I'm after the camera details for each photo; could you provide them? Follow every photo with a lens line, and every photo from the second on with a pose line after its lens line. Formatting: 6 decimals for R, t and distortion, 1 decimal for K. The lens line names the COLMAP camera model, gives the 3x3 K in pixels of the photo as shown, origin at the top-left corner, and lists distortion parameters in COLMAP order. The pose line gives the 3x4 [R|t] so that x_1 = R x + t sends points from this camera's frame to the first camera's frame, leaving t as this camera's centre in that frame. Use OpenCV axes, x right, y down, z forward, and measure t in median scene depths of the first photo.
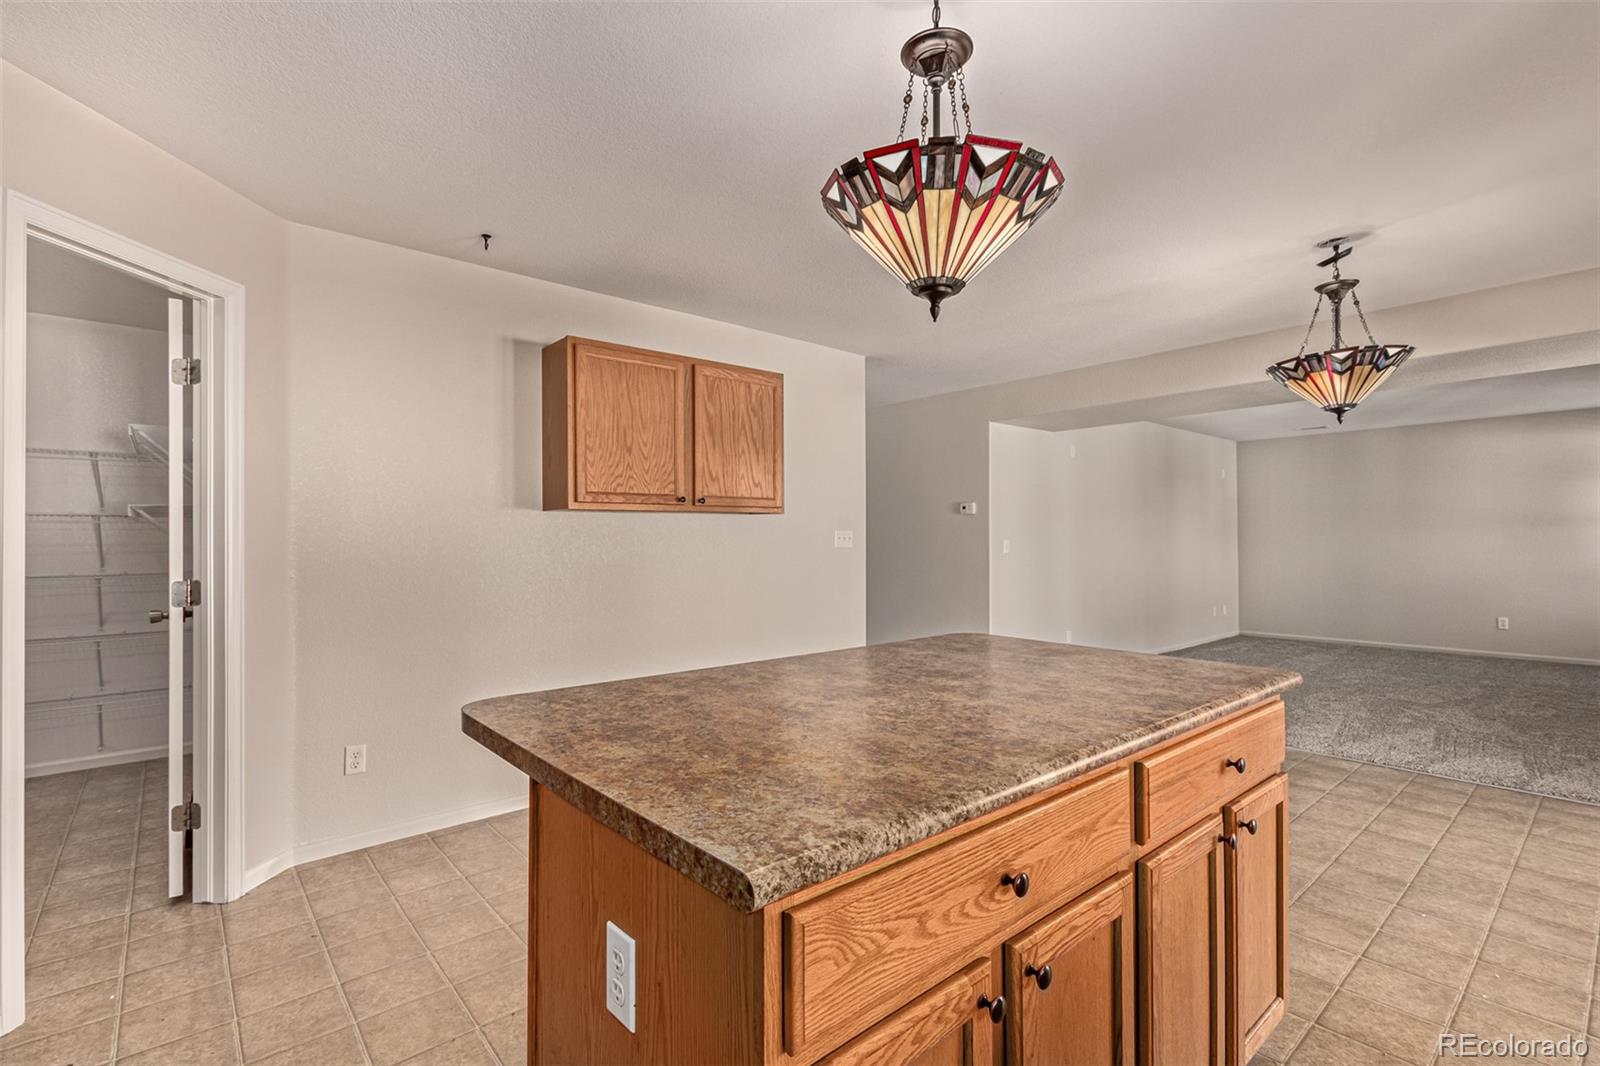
lens RADIAL K [[732.1, 0, 805.2], [0, 732.1, 542.5], [0, 0, 1]] dist [0.004399, -0.000691]
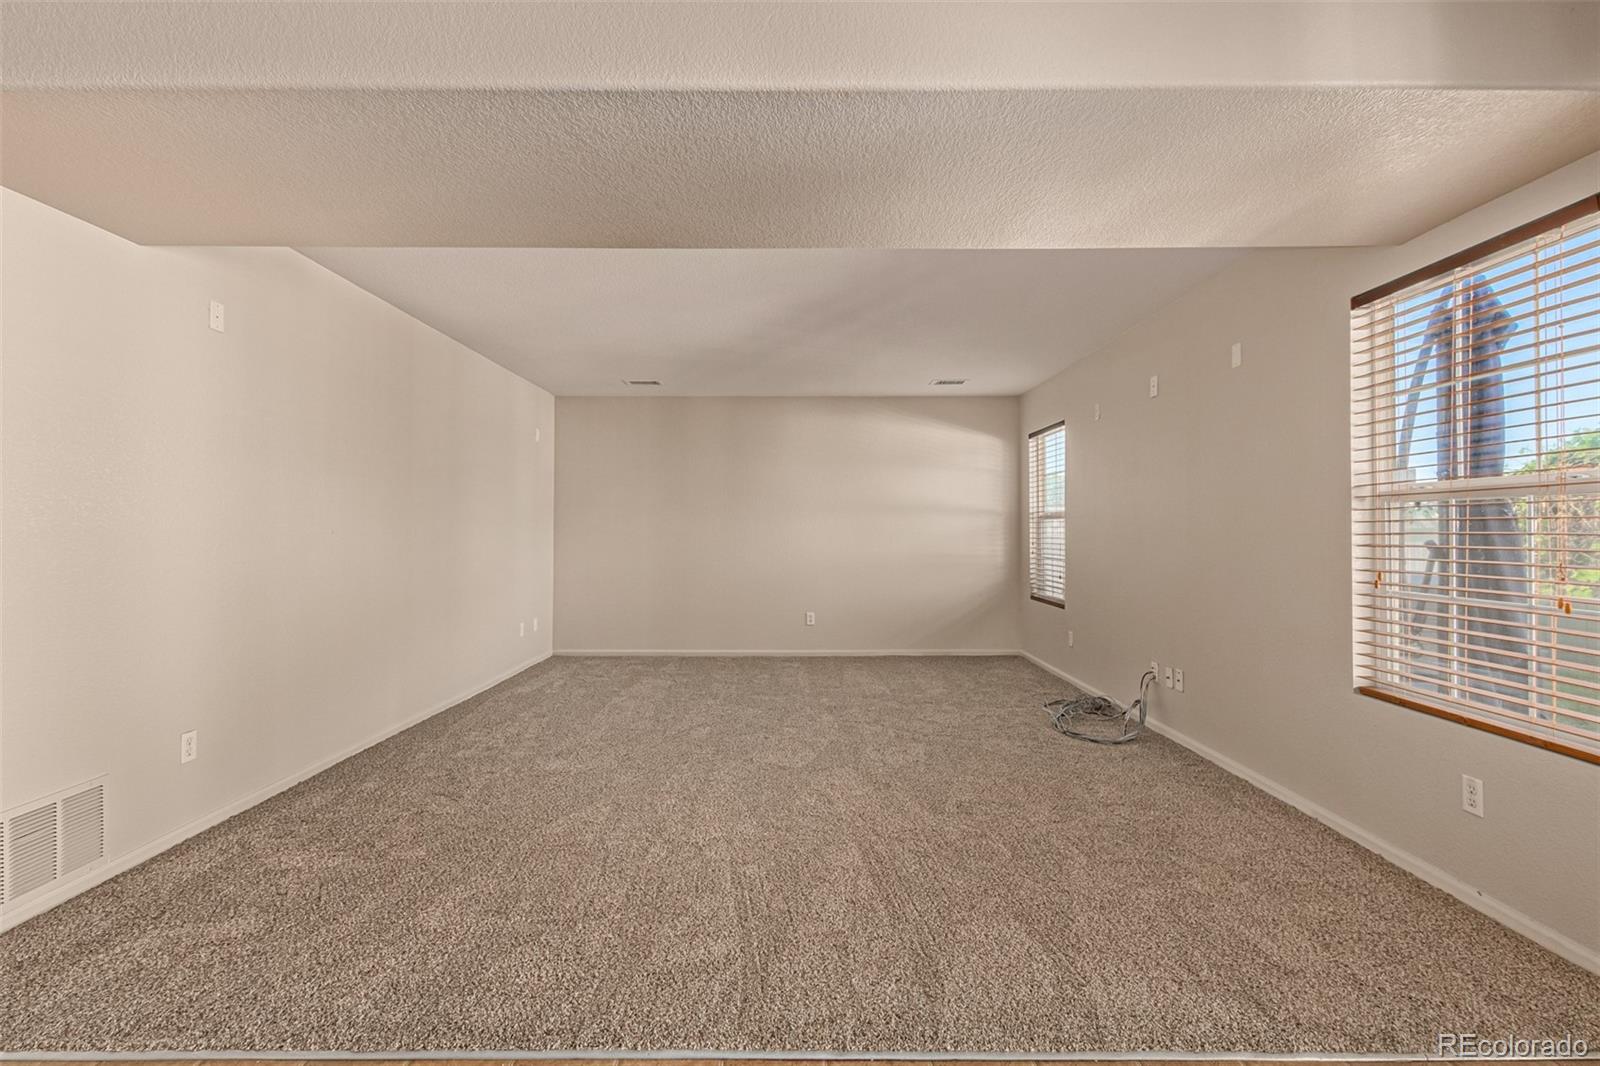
lens RADIAL K [[740.6, 0, 799.7], [0, 740.6, 526.3], [0, 0, 1]] dist [-0.001210, -0.001046]
pose [[0.656758, 0.010657, 0.754026, 0.220140], [-0.002703, 0.999927, -0.011778, 0.004342], [-0.754096, 0.005697, 0.656739, 0.370373]]
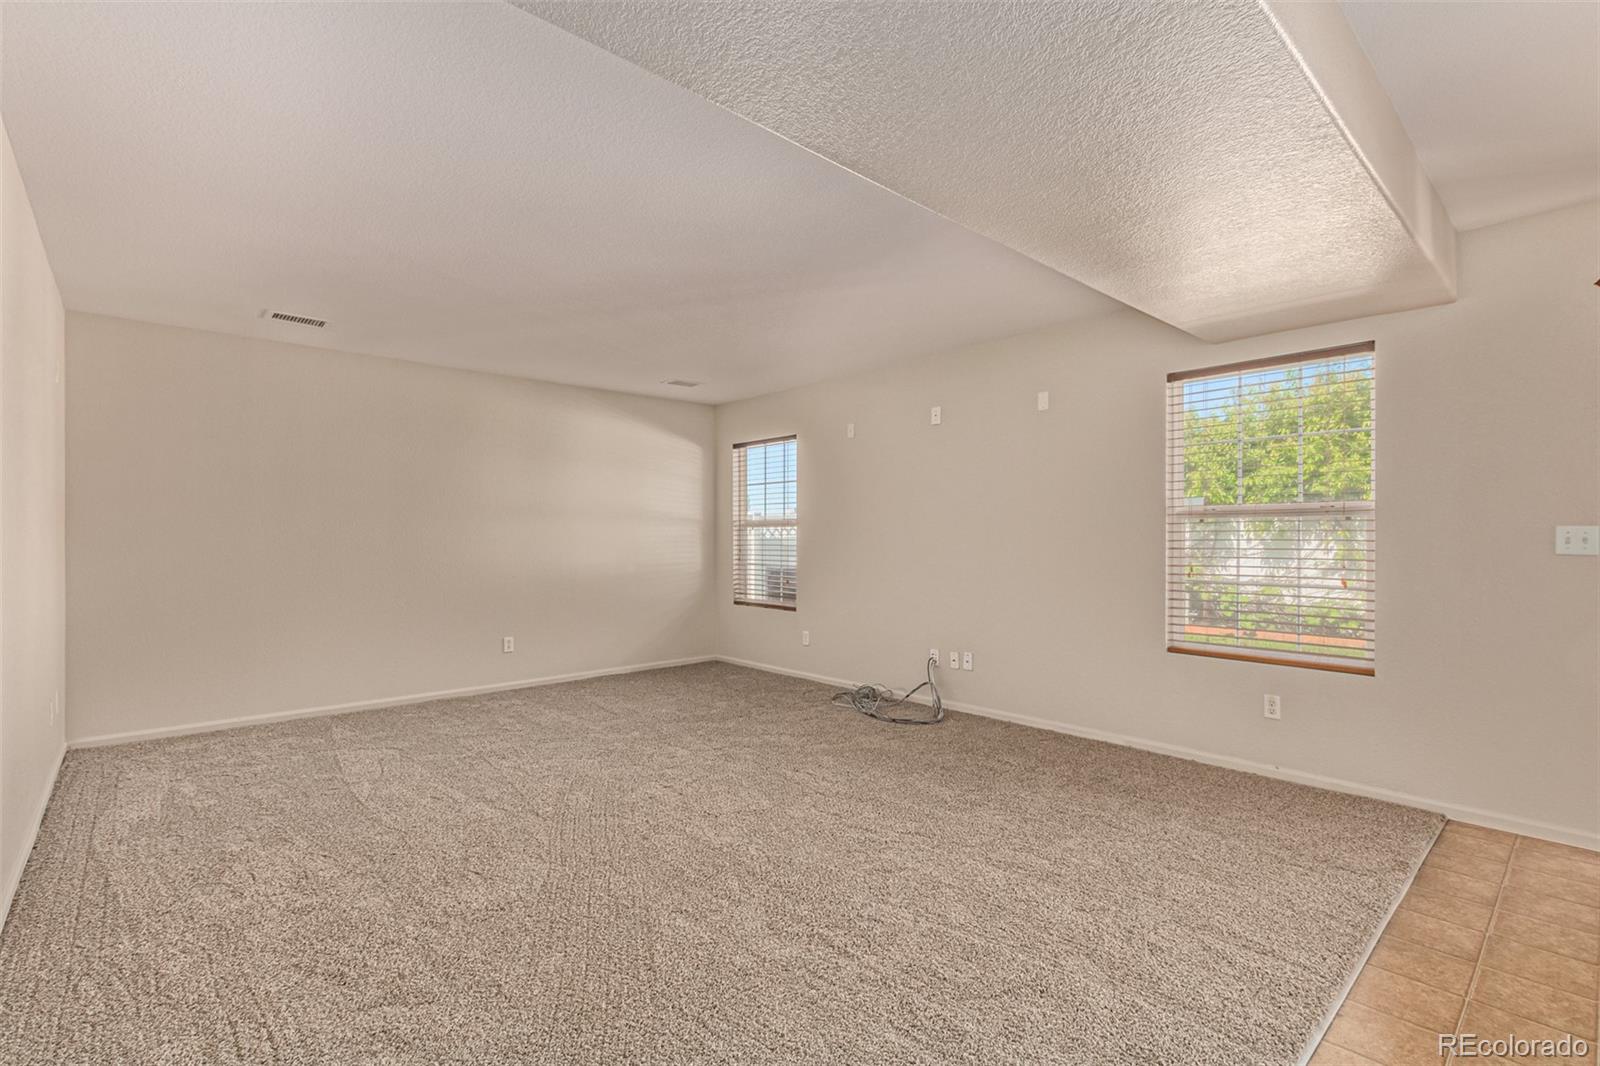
lens RADIAL K [[732.1, 0, 805.2], [0, 732.1, 542.5], [0, 0, 1]] dist [0.004399, -0.000691]
pose [[-0.023651, -0.000009, 0.999720, 0.169240], [0.001887, 0.999998, 0.000053, 0.004054], [-0.999718, 0.001888, -0.023651, 0.654448]]
